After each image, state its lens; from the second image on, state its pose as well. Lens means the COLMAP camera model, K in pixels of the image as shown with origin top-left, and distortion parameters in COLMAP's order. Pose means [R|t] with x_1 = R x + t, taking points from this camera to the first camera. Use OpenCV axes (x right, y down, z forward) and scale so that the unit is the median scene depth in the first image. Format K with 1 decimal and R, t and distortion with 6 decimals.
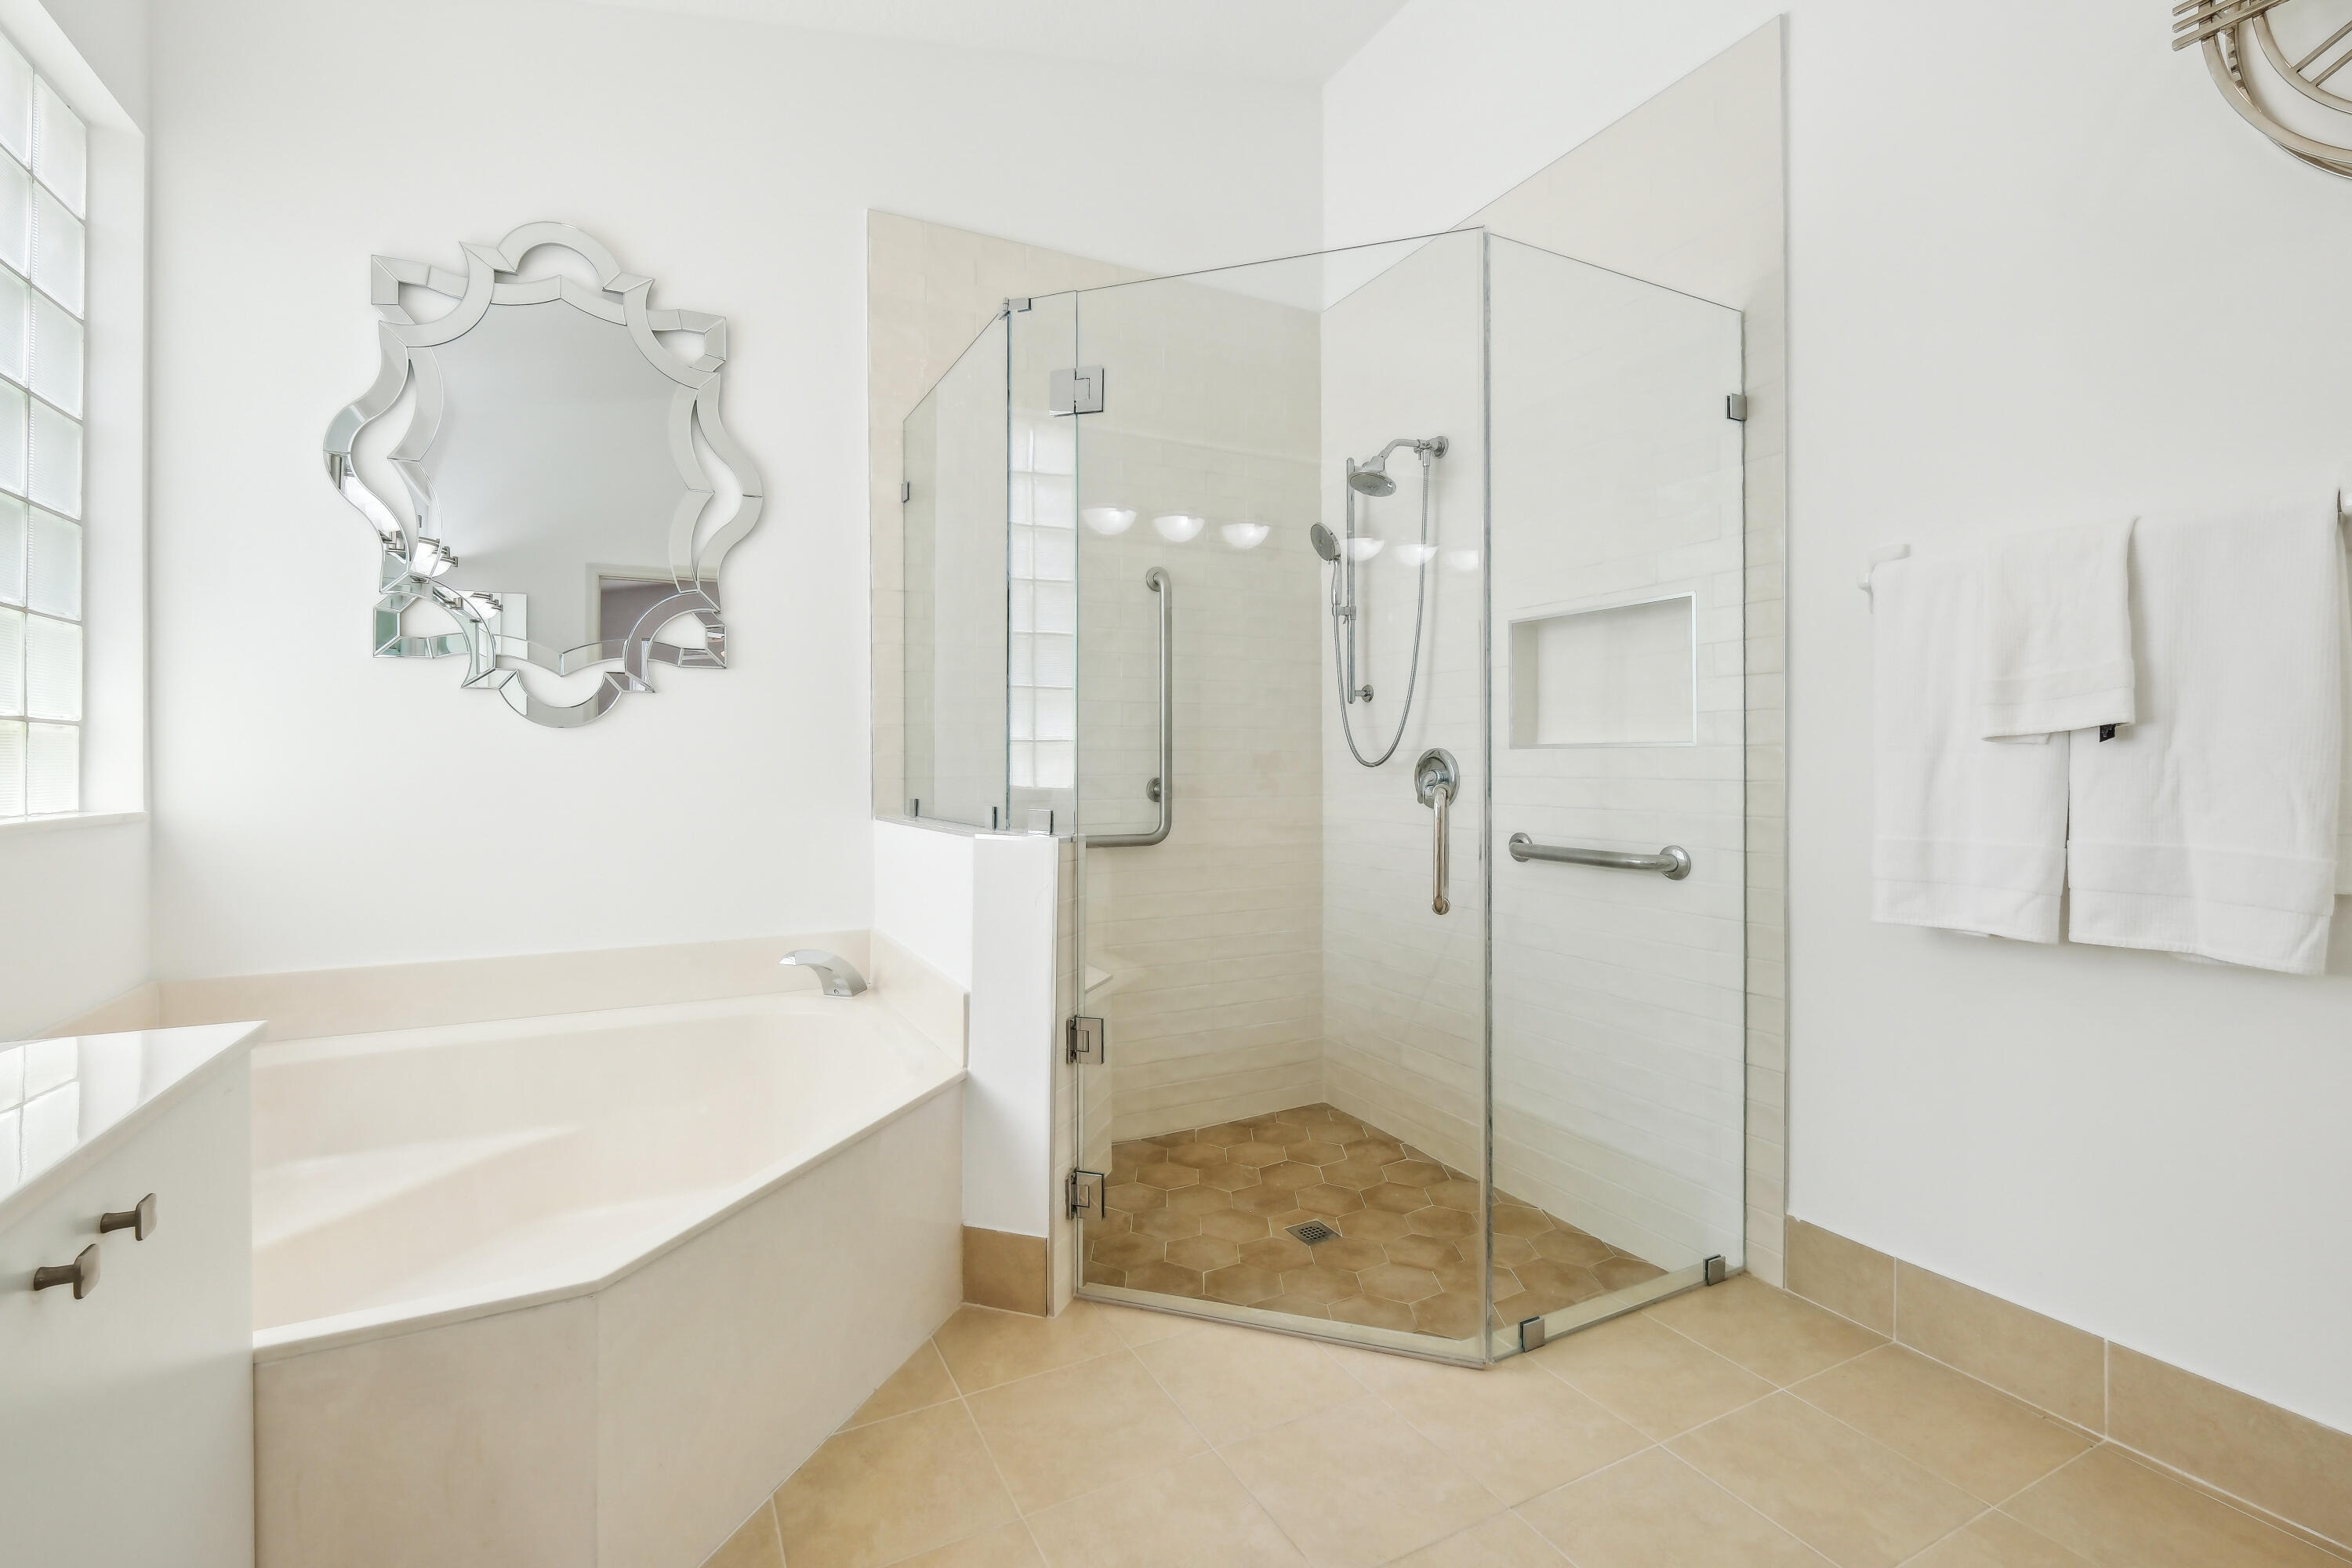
lens RADIAL K [[1035.0, 0, 1173.6], [0, 1035.0, 759.1], [0, 0, 1]] dist [-0.005489, -0.000431]
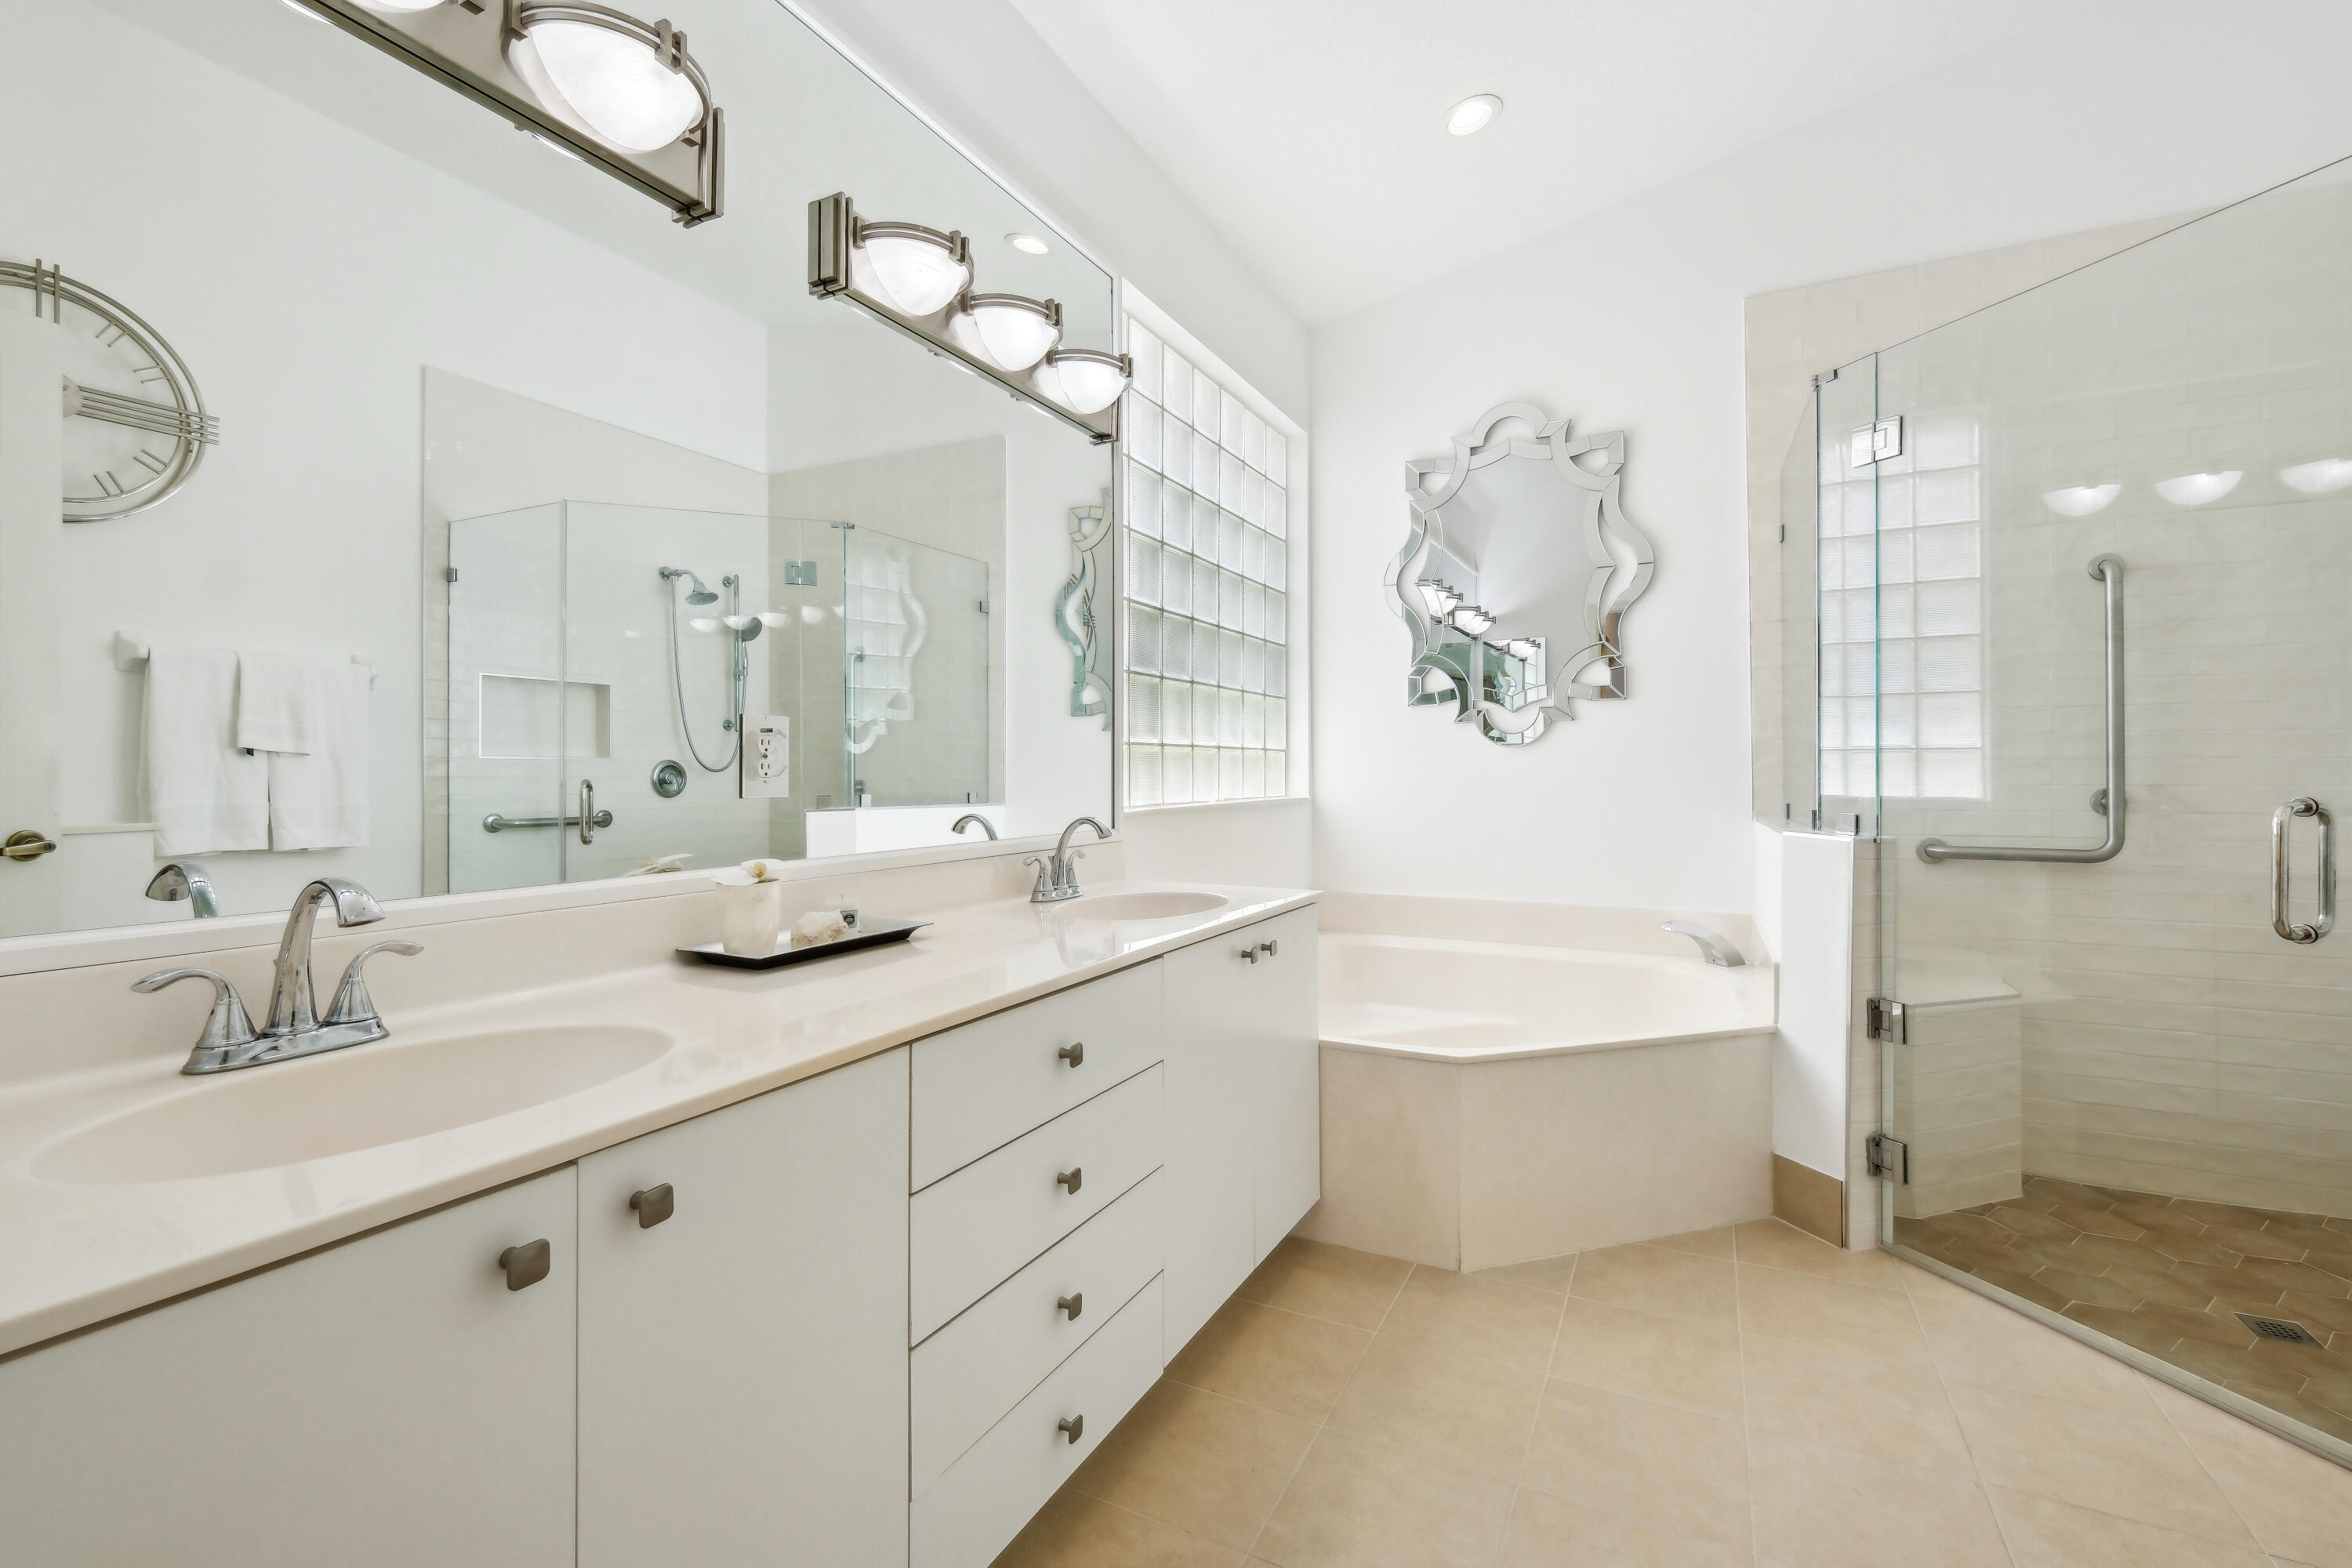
lens RADIAL K [[1035.0, 0, 1173.6], [0, 1035.0, 759.1], [0, 0, 1]] dist [-0.005489, -0.000431]
pose [[0.576883, -0.008235, -0.816785, 0.305169], [0.003346, 0.999965, -0.007719, -0.003865], [0.816820, 0.001720, 0.576890, -0.220094]]
